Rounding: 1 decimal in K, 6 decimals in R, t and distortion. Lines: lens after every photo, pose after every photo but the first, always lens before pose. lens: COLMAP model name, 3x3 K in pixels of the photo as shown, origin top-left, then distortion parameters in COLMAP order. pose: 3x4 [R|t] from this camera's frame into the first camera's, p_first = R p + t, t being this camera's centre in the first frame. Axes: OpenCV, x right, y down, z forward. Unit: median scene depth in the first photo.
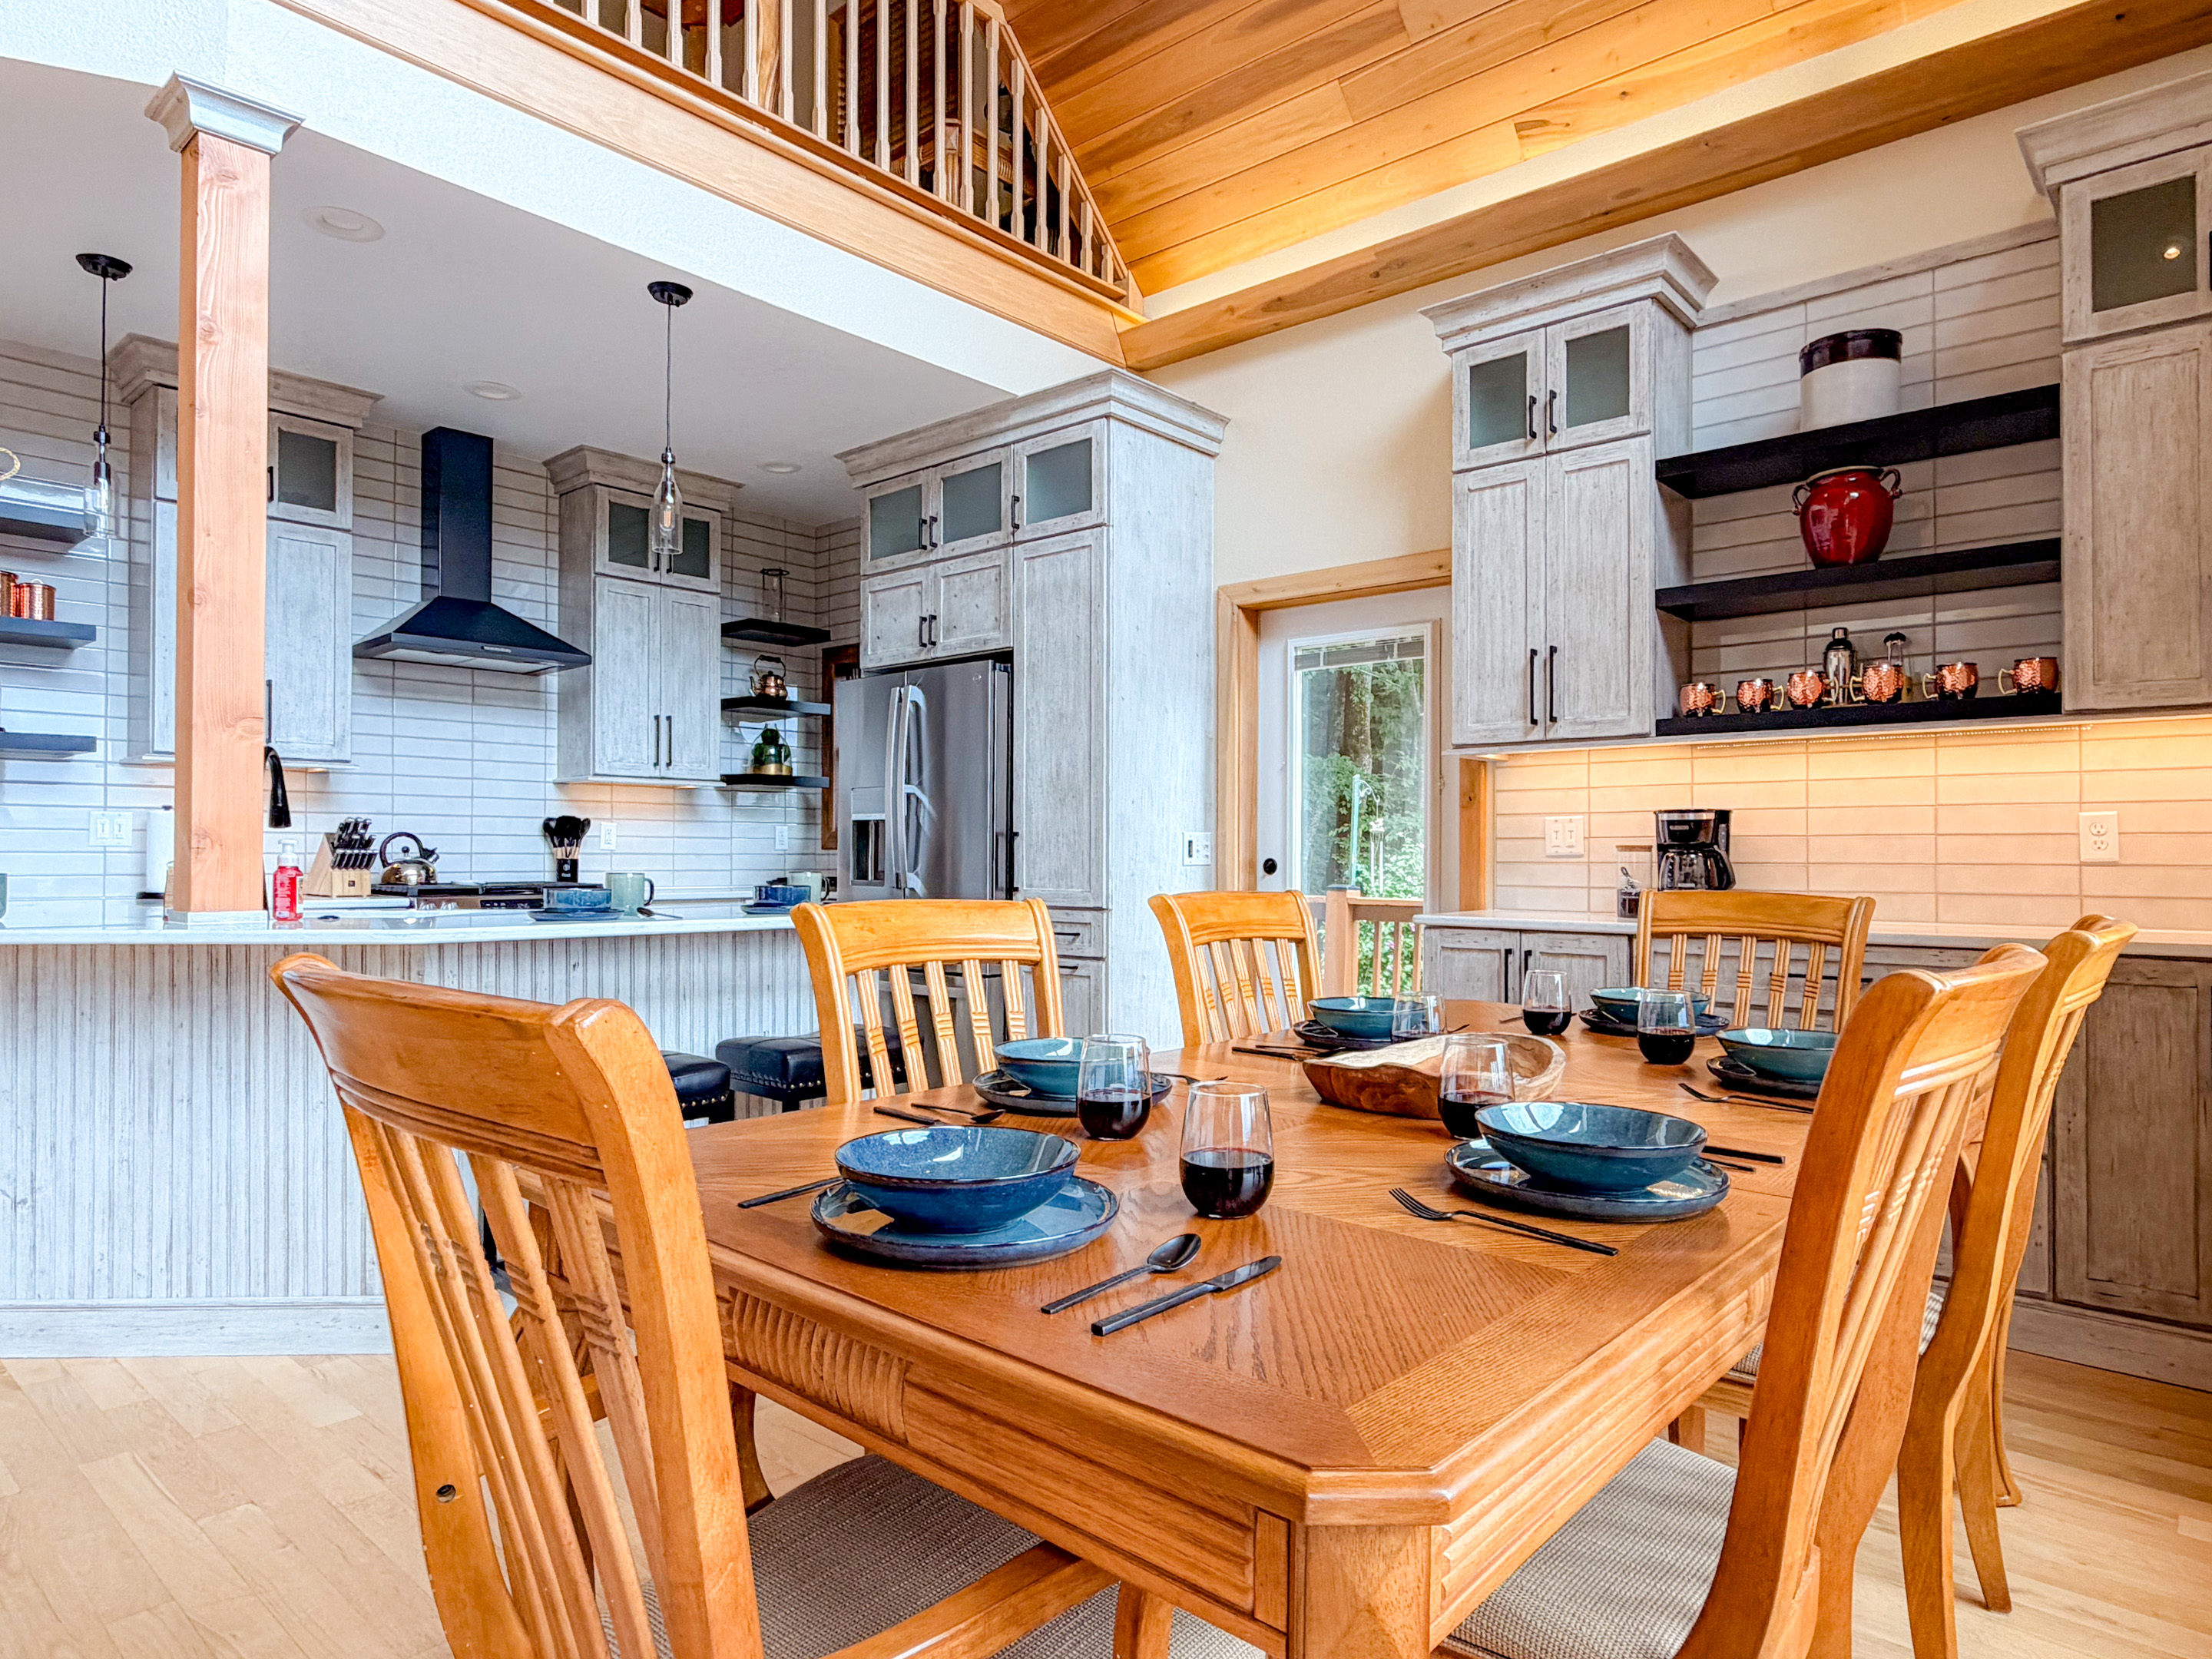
lens RADIAL K [[1311.5, 0, 1110.9], [0, 1311.5, 847.8], [0, 0, 1]] dist [0.000580, -0.000635]
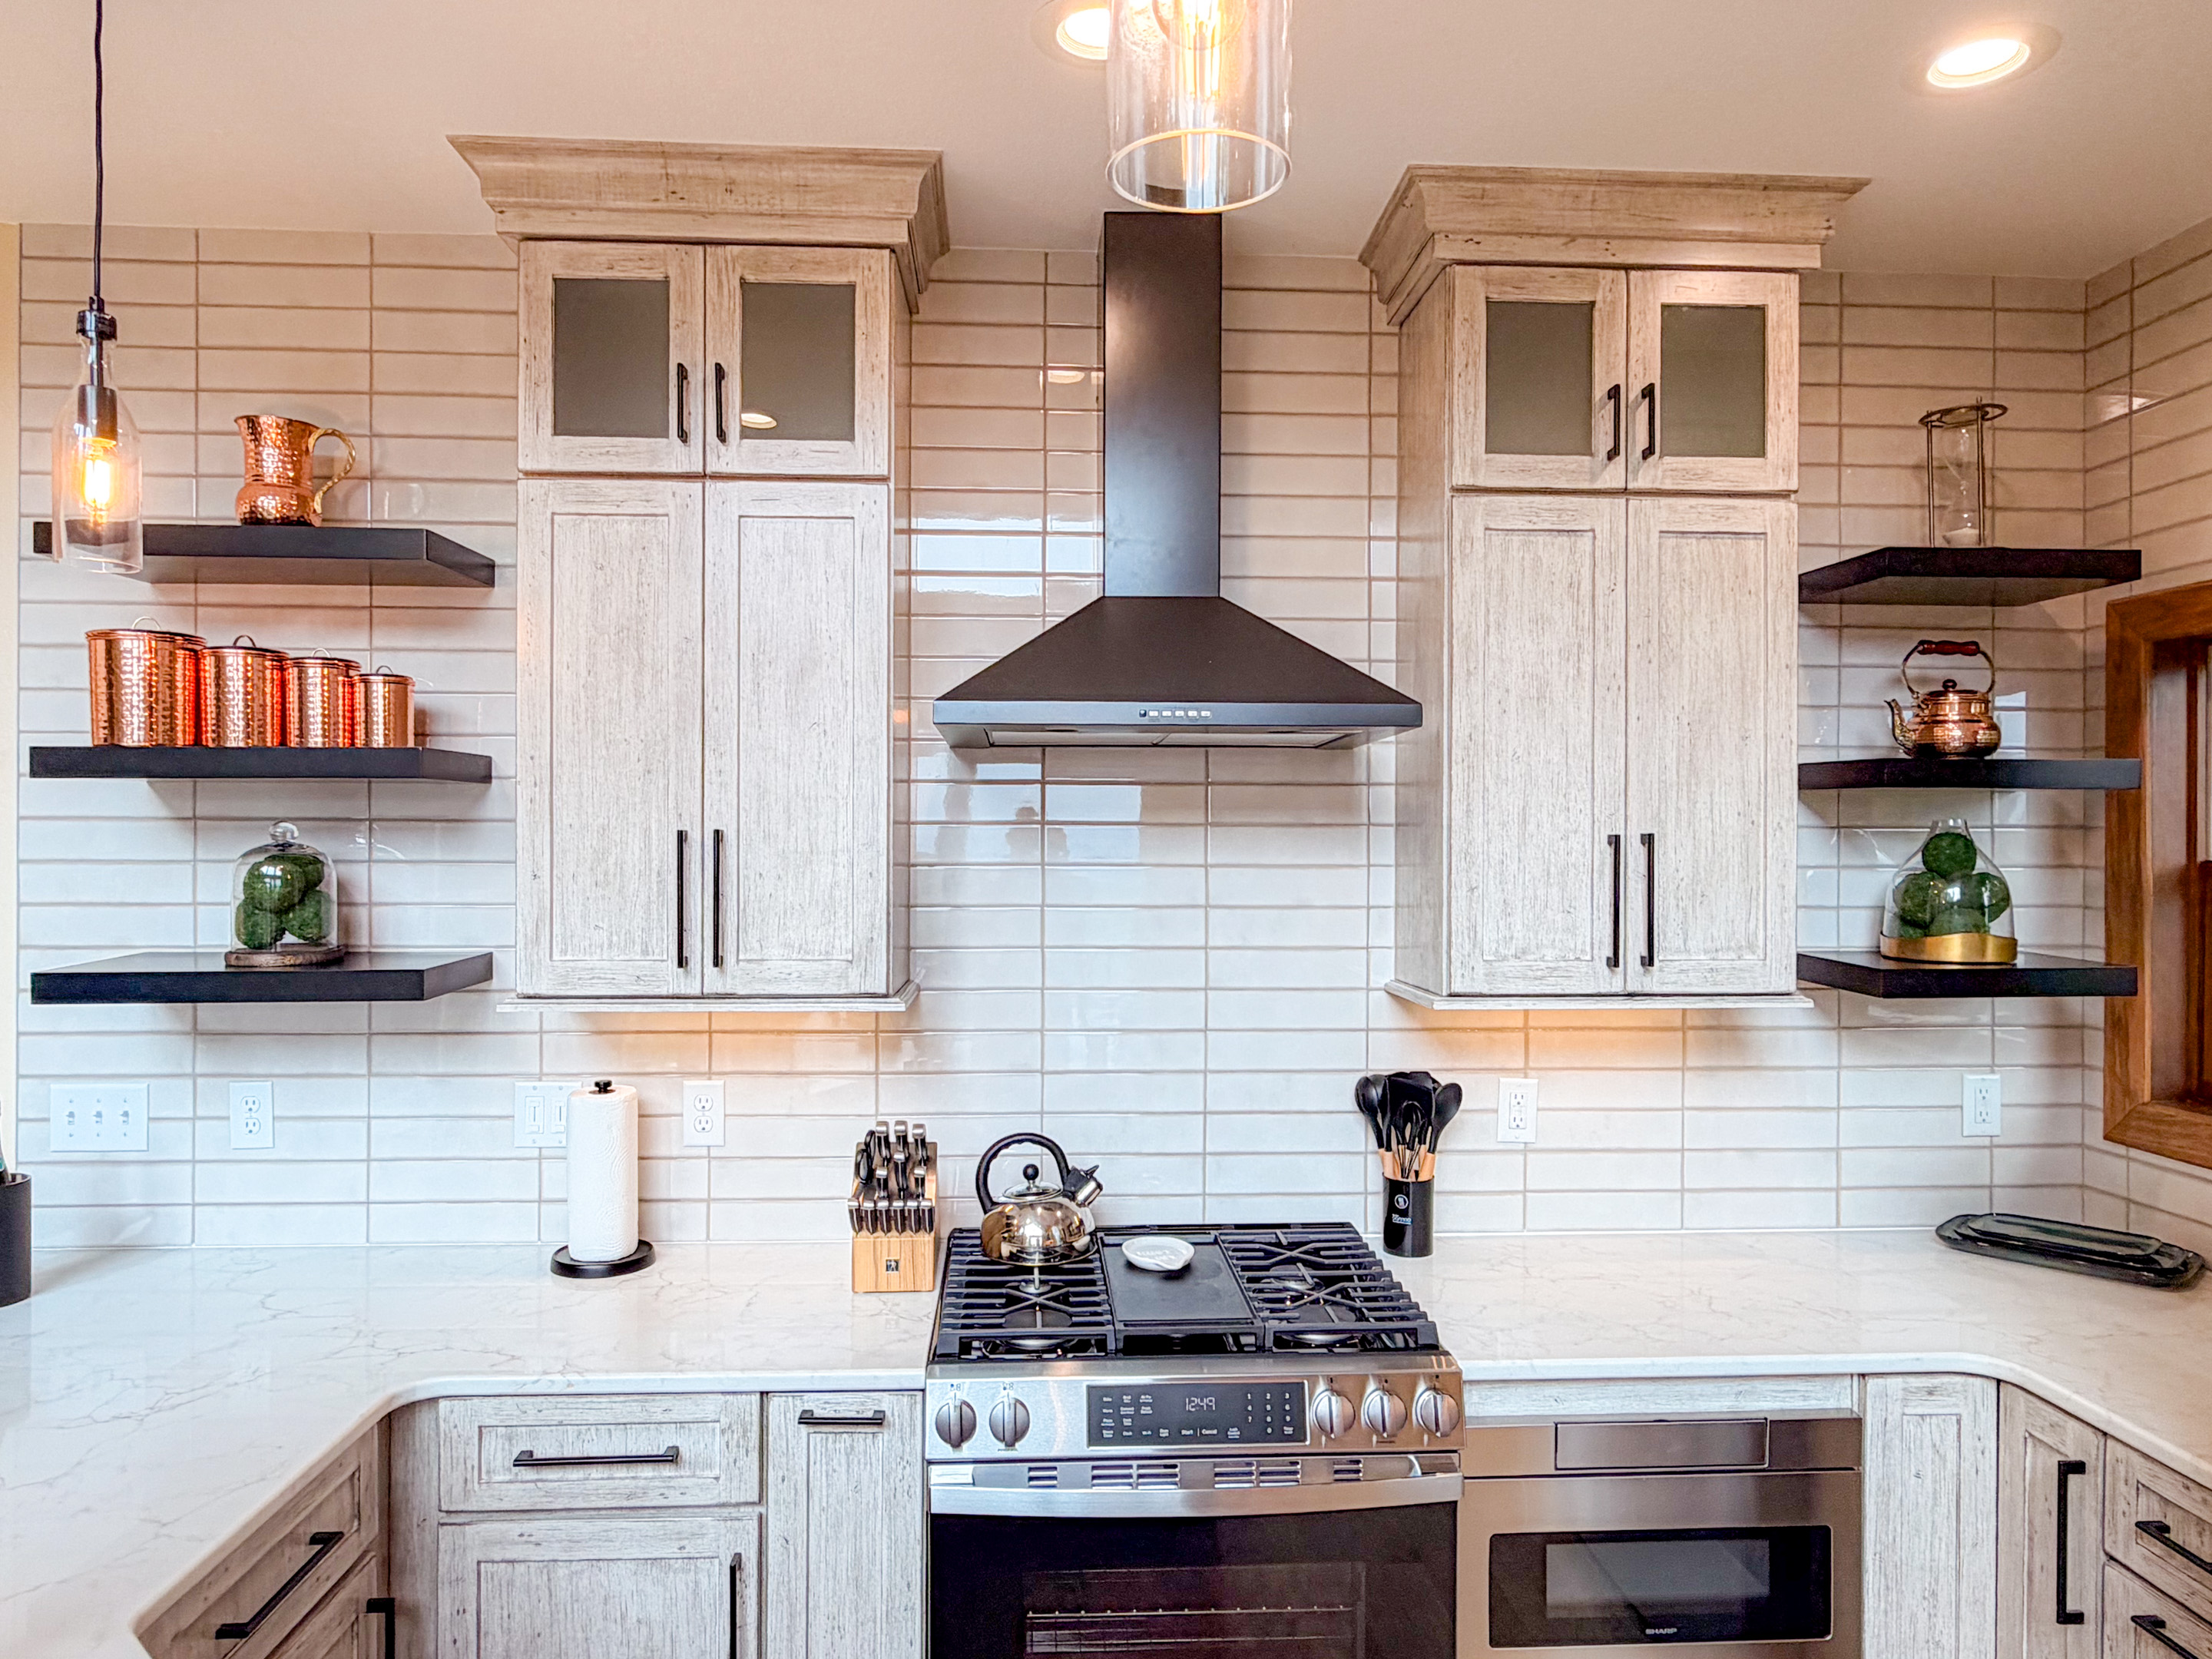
lens RADIAL K [[1420.5, 0, 1097.9], [0, 1420.5, 842.6], [0, 0, 1]] dist [-0.002011, 0.000840]
pose [[0.698914, 0.001107, -0.715205, -0.176009], [0.002860, 0.999986, 0.004343, -0.114860], [0.715200, -0.005081, 0.698901, 0.684772]]
